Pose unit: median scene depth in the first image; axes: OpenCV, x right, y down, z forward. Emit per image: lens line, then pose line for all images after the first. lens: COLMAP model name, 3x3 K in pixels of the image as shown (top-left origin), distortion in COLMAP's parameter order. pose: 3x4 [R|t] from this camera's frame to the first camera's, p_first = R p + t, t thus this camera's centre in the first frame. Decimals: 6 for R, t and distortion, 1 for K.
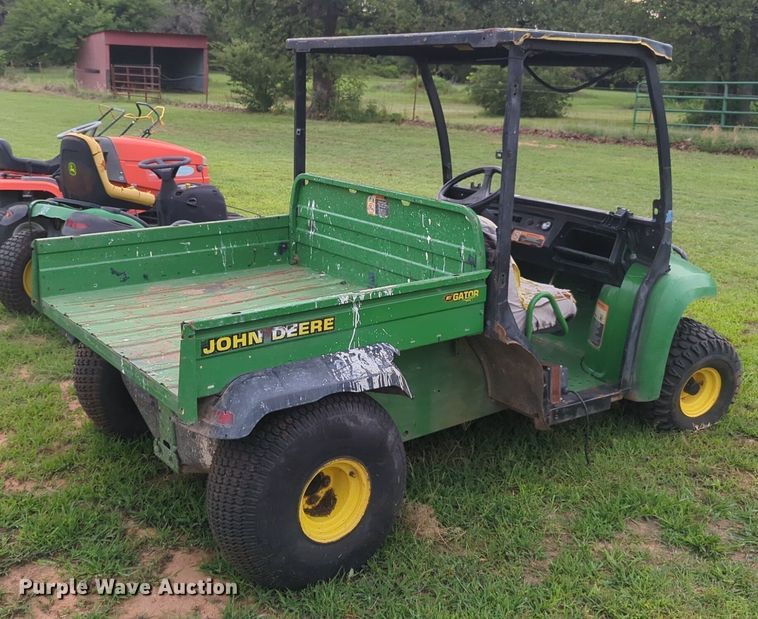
lens RADIAL K [[832.2, 0, 377.6], [0, 832.2, 263.1], [0, 0, 1]] dist [0.115910, -0.252786]
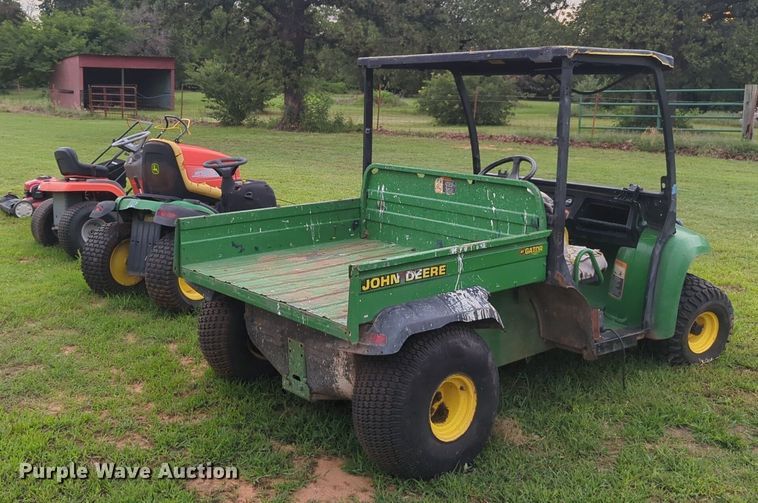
lens RADIAL K [[788.0, 0, 361.8], [0, 788.0, 195.8], [0, 0, 1]] dist [0.093957, -0.156696]
pose [[0.998790, -0.023882, 0.042988, -0.171038], [0.027597, 0.995737, -0.088012, 0.045790], [-0.040702, 0.089092, 0.995191, -0.169305]]
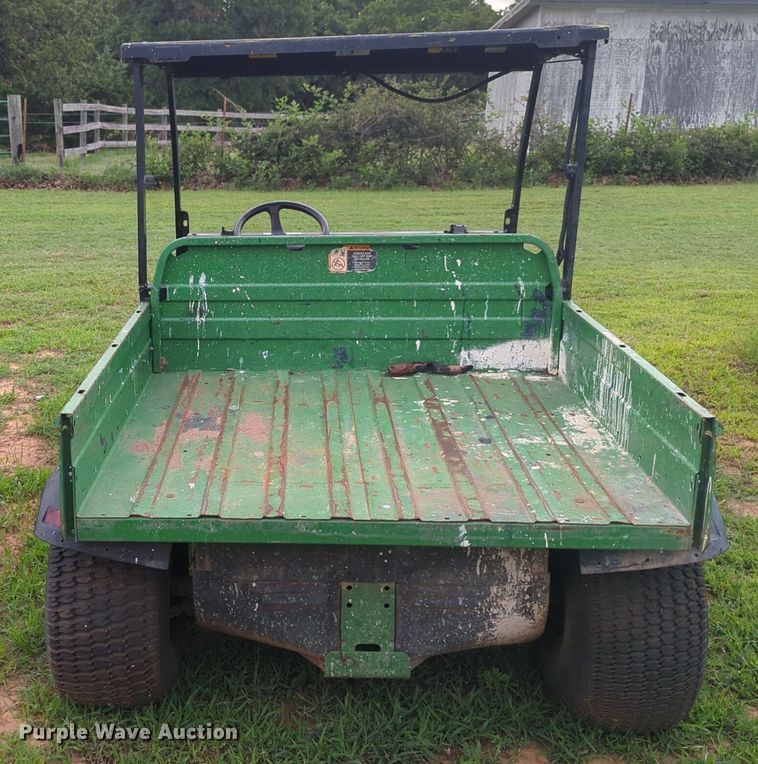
lens RADIAL K [[978.8, 0, 211.9], [0, 978.8, 346.8], [0, 0, 1]] dist [0.058302, -0.066659]
pose [[0.672714, -0.216544, 0.707505, -0.722562], [0.201574, 0.973682, 0.106351, -0.108976], [-0.711915, 0.071071, 0.698660, 0.451156]]
